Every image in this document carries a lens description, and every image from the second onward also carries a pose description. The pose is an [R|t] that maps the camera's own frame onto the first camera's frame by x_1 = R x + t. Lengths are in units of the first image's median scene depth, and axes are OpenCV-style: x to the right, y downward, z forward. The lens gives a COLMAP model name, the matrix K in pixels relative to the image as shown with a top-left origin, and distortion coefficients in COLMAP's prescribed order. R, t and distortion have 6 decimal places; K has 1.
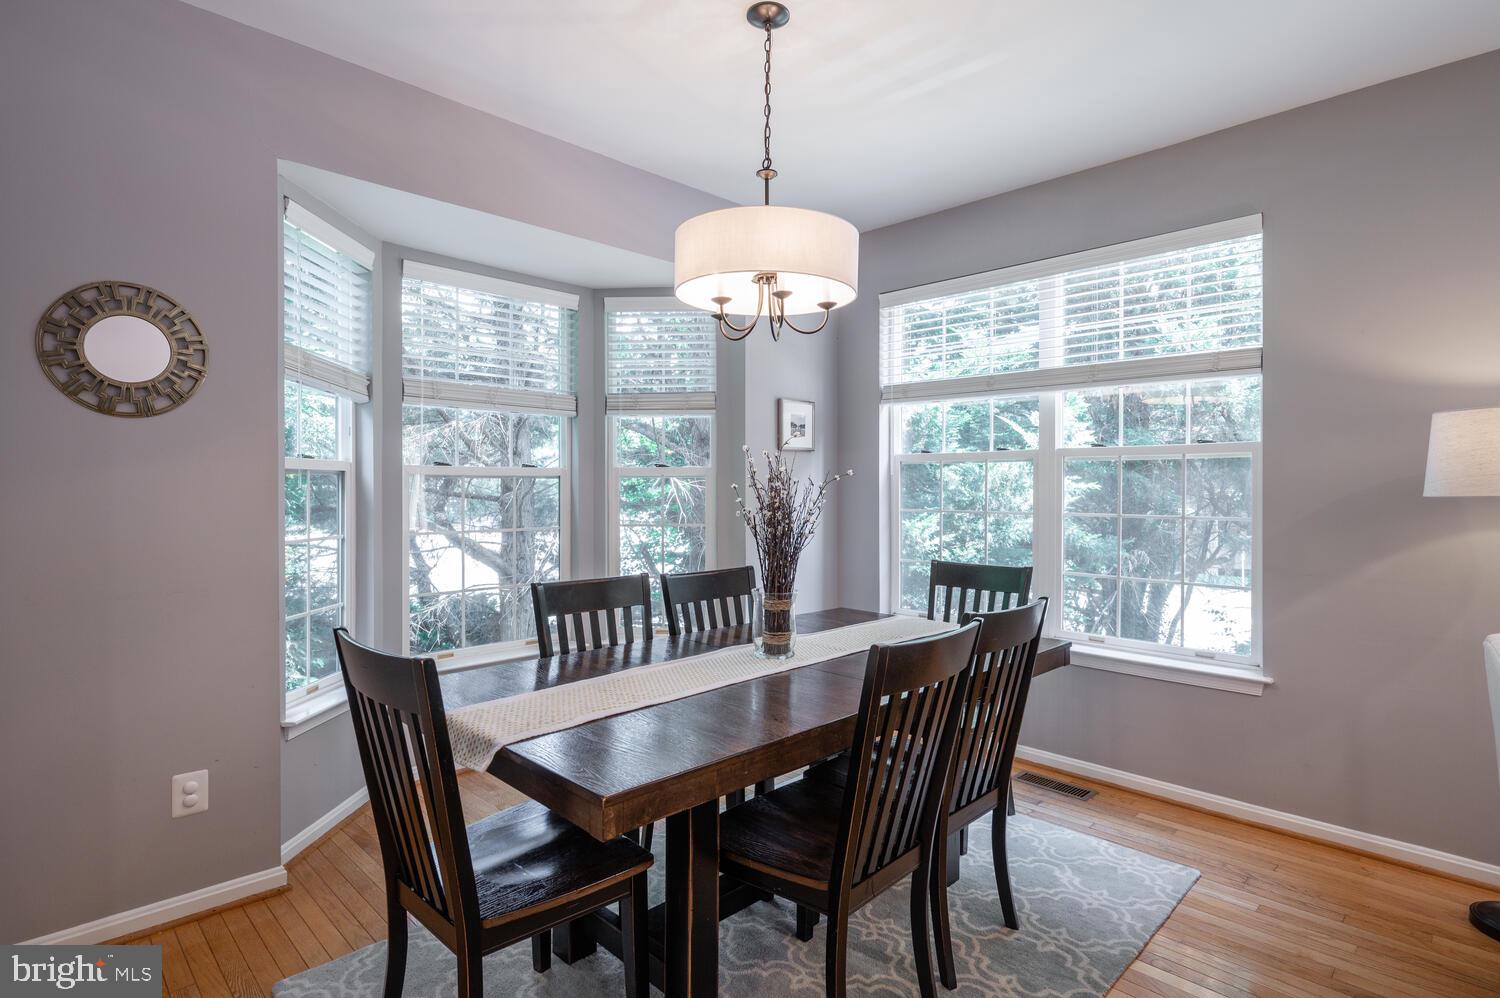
lens RADIAL K [[686.1, 0, 738.4], [0, 686.1, 493.7], [0, 0, 1]] dist [0.001398, -0.000898]
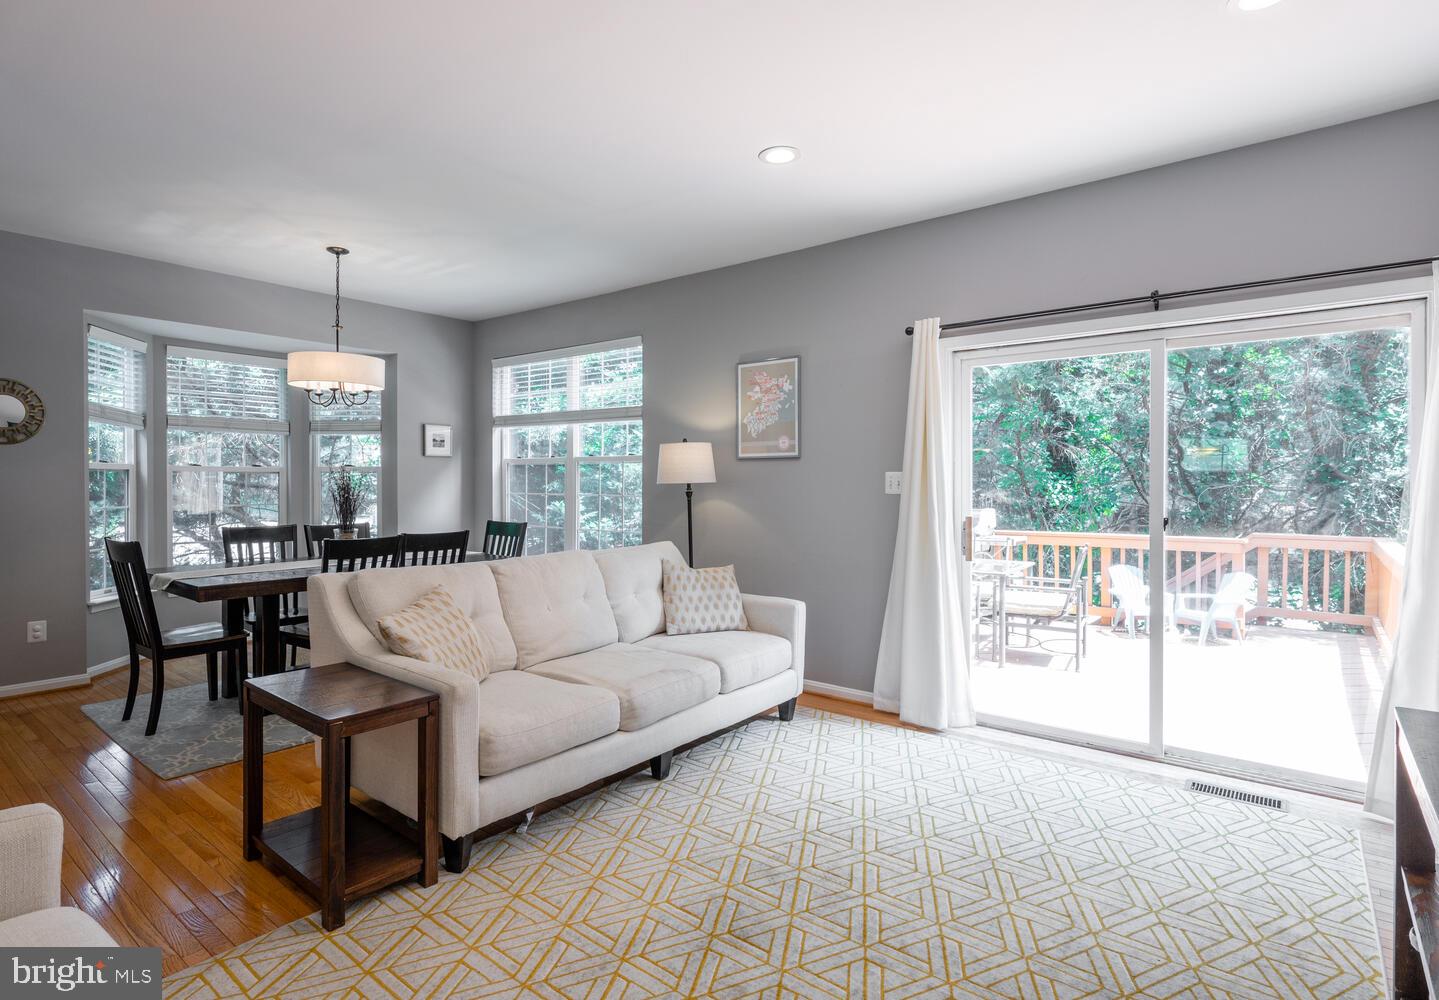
lens RADIAL K [[728.7, 0, 718.7], [0, 728.7, 489.3], [0, 0, 1]] dist [-0.006352, -0.000014]
pose [[0.995015, -0.001780, 0.099709, 0.720234], [0.001674, 0.999998, 0.001141, 0.016777], [-0.099711, -0.000969, 0.995016, -0.964629]]
